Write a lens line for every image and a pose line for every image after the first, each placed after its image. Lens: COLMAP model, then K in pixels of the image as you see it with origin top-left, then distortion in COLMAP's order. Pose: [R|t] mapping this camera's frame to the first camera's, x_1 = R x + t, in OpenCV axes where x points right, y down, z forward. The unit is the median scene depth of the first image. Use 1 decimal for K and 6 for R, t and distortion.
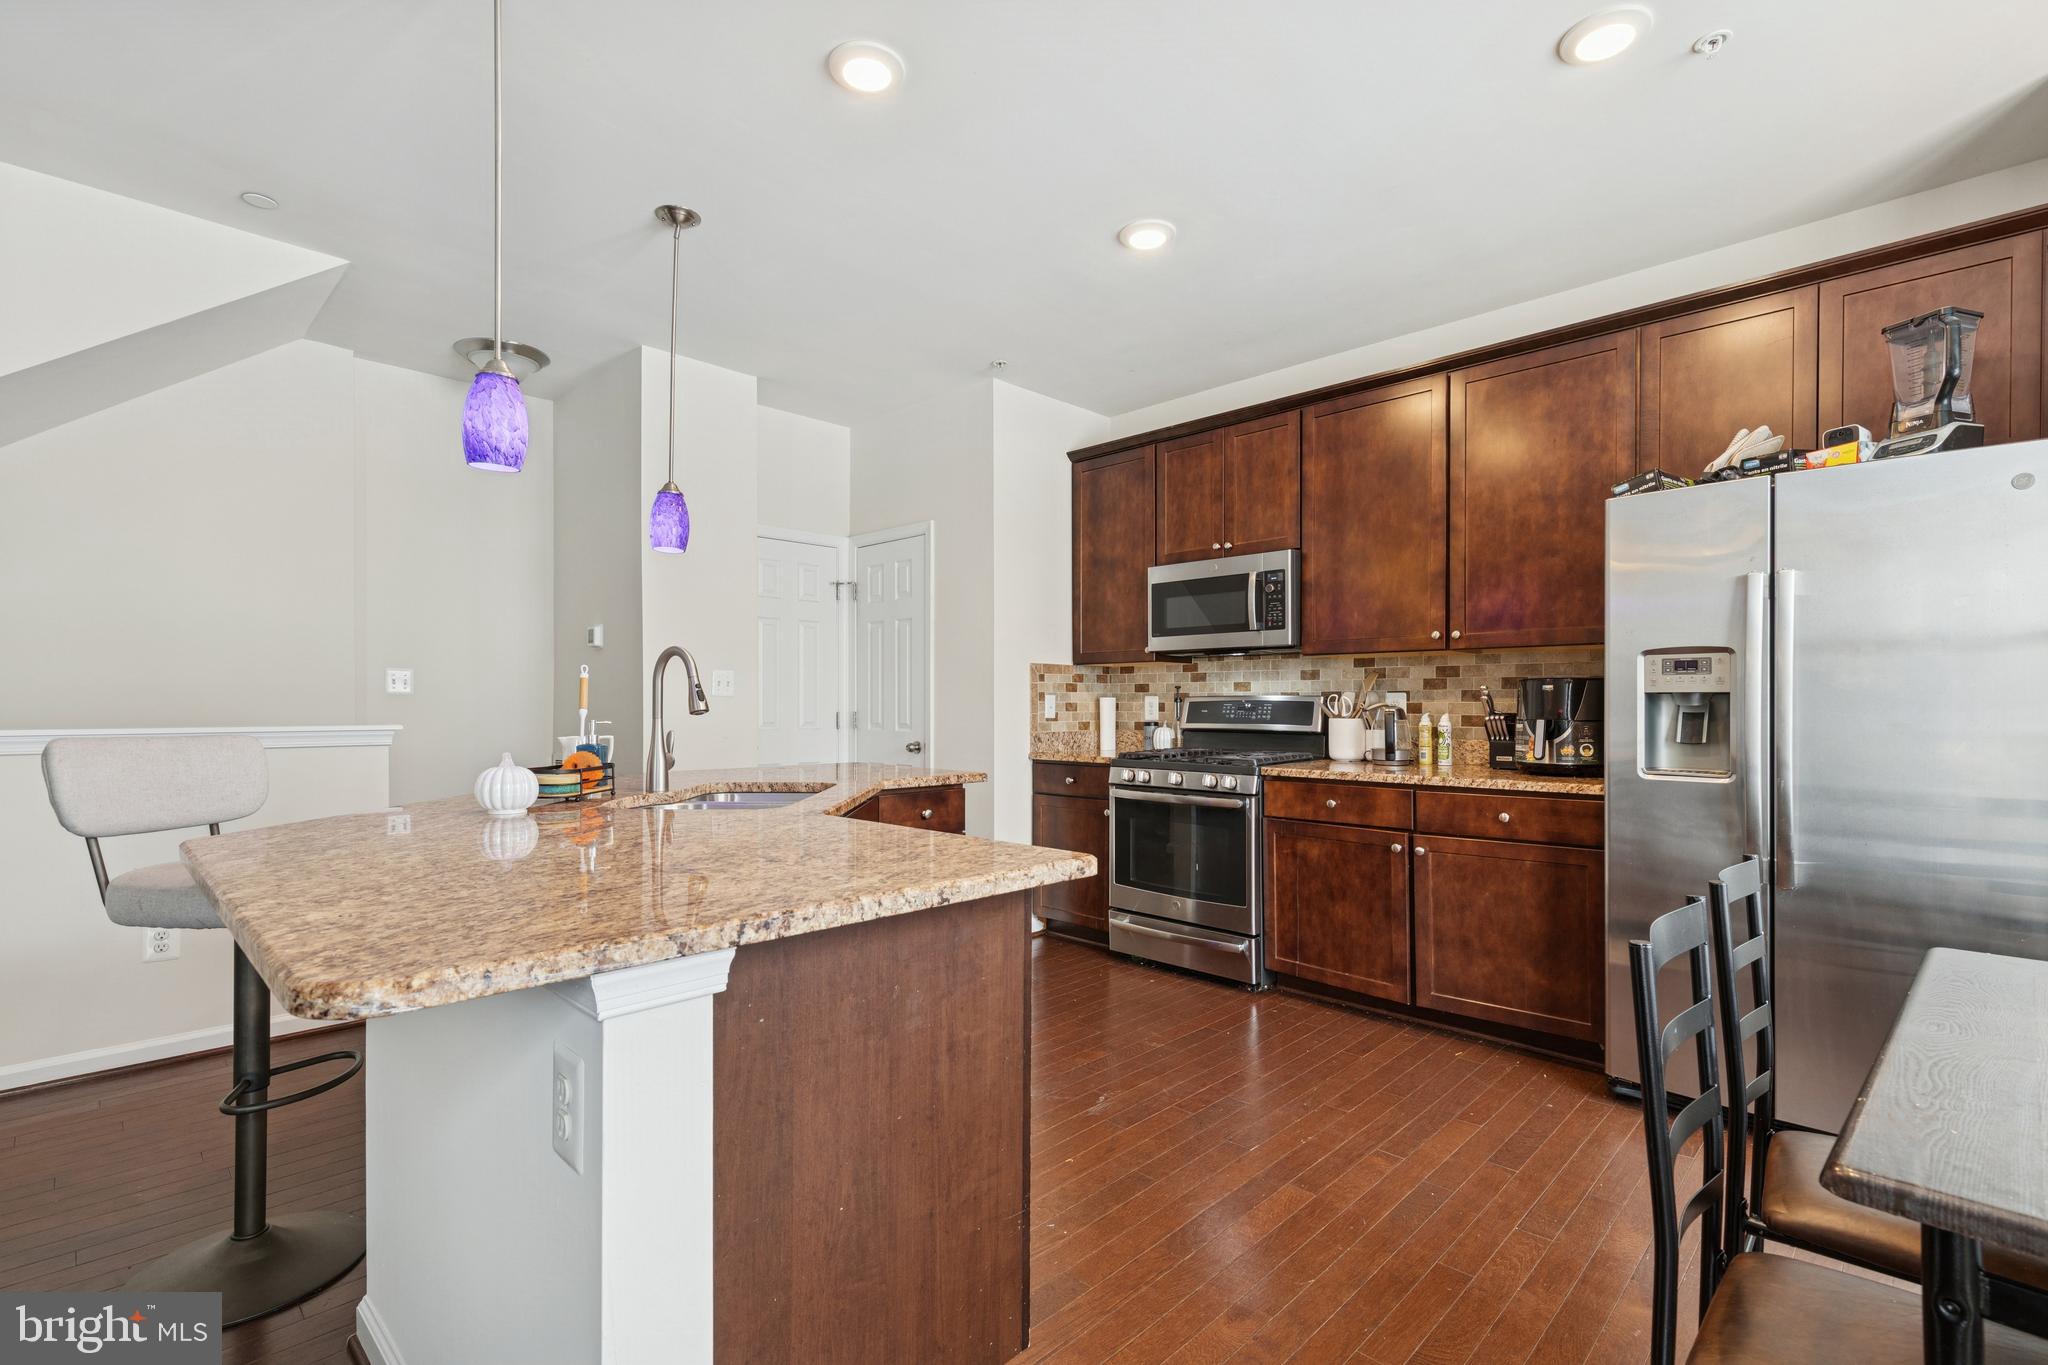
lens RADIAL K [[935.9, 0, 1033.1], [0, 935.9, 704.8], [0, 0, 1]] dist [0.002380, -0.001467]
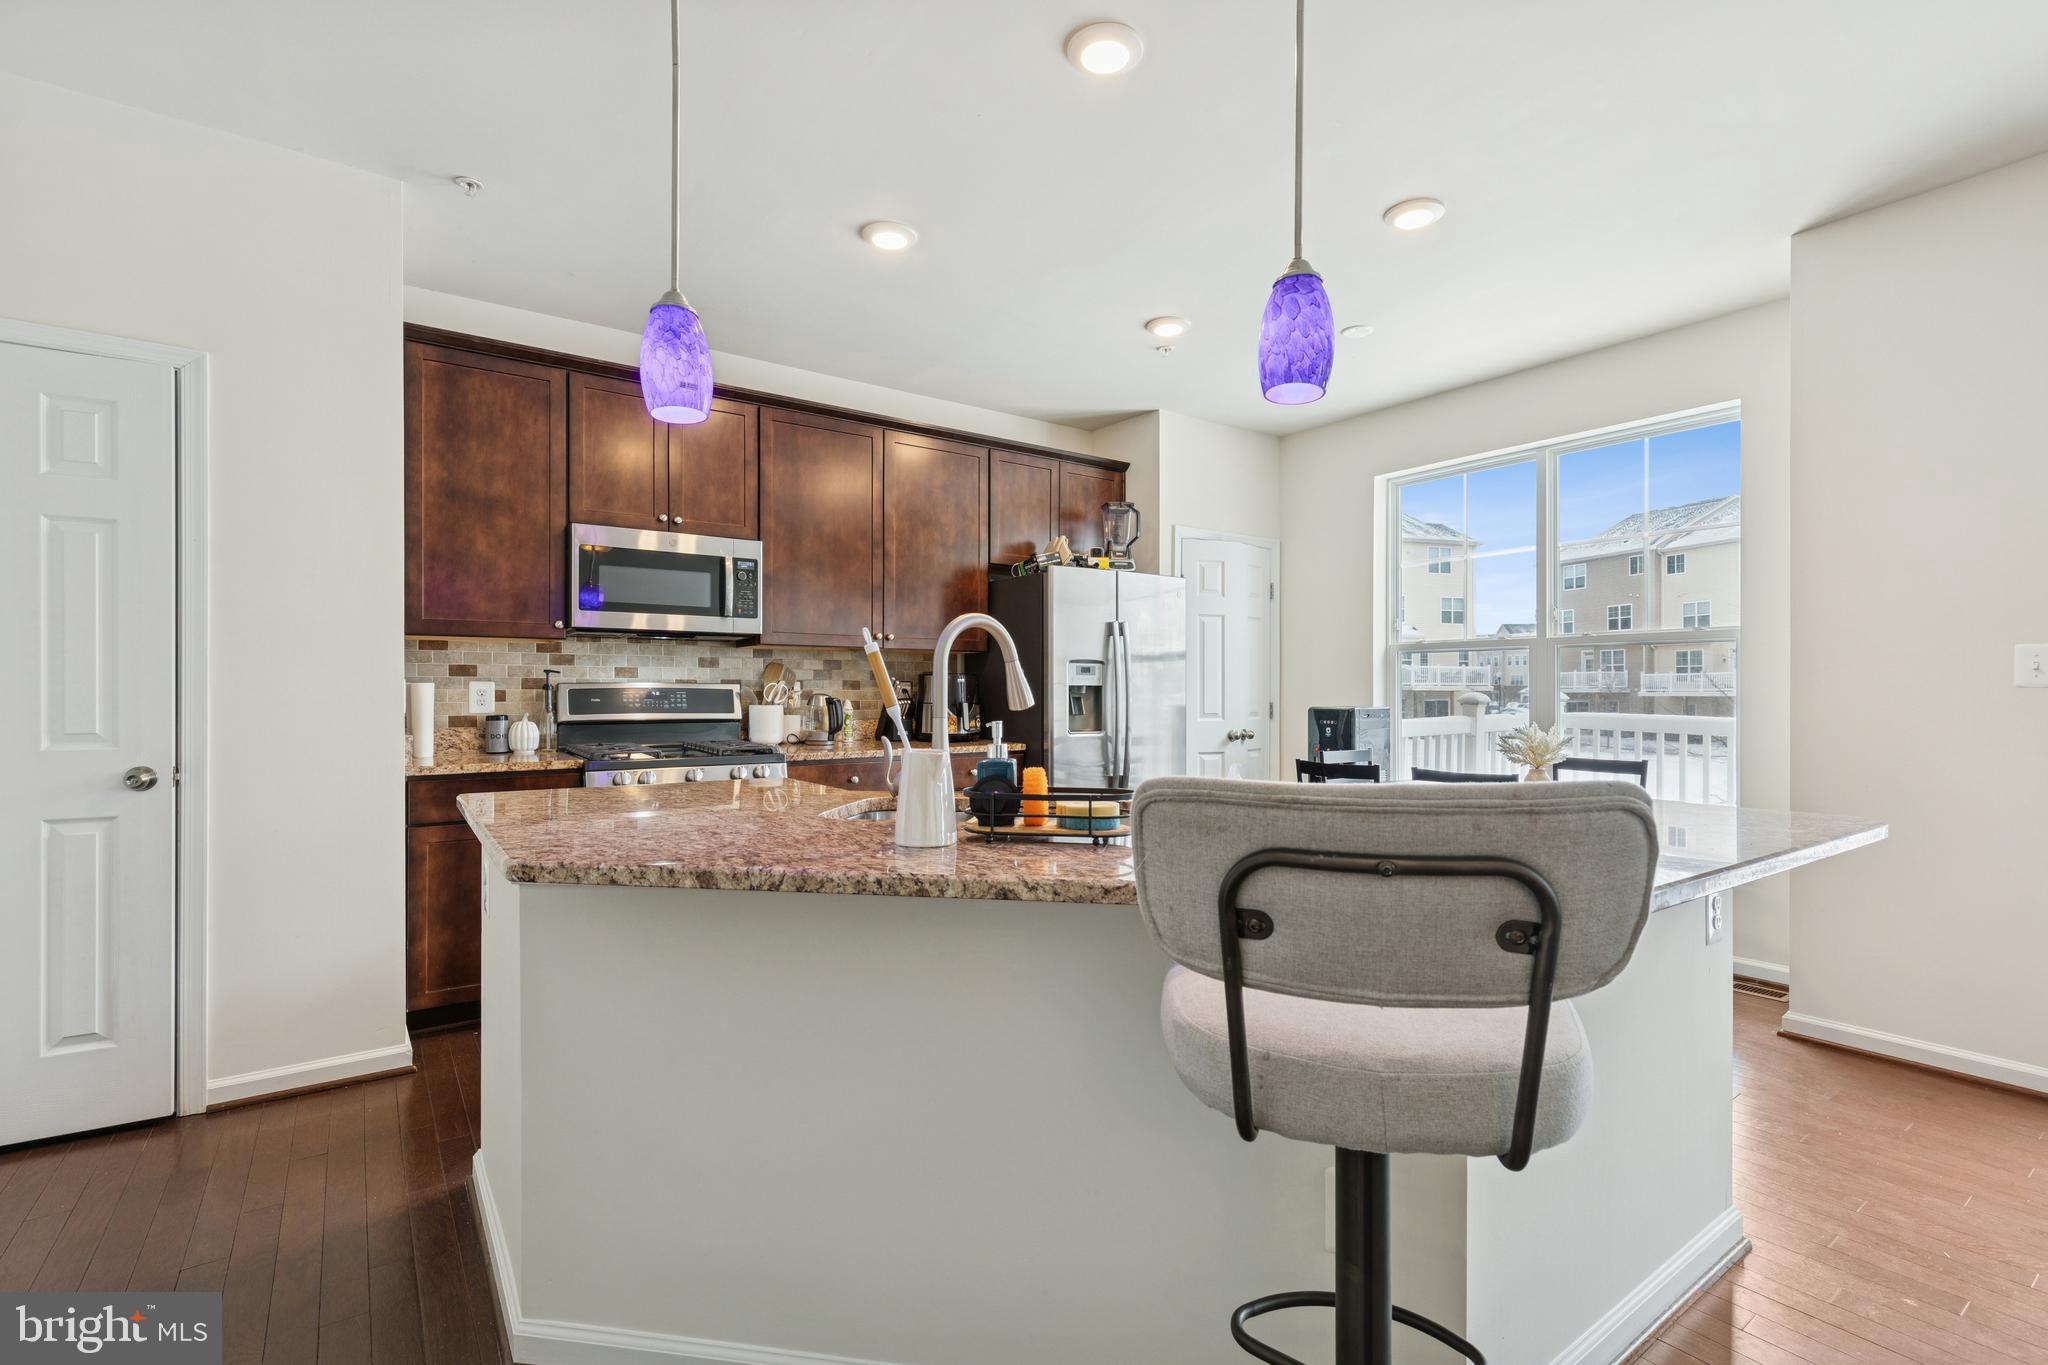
lens RADIAL K [[935.9, 0, 1035.7], [0, 935.9, 679.6], [0, 0, 1]] dist [0.002380, -0.001467]
pose [[0.159026, 0.010866, 0.987215, -0.609102], [-0.001043, 0.999941, -0.010838, -0.003284], [-0.987274, 0.000694, 0.159028, 0.477153]]
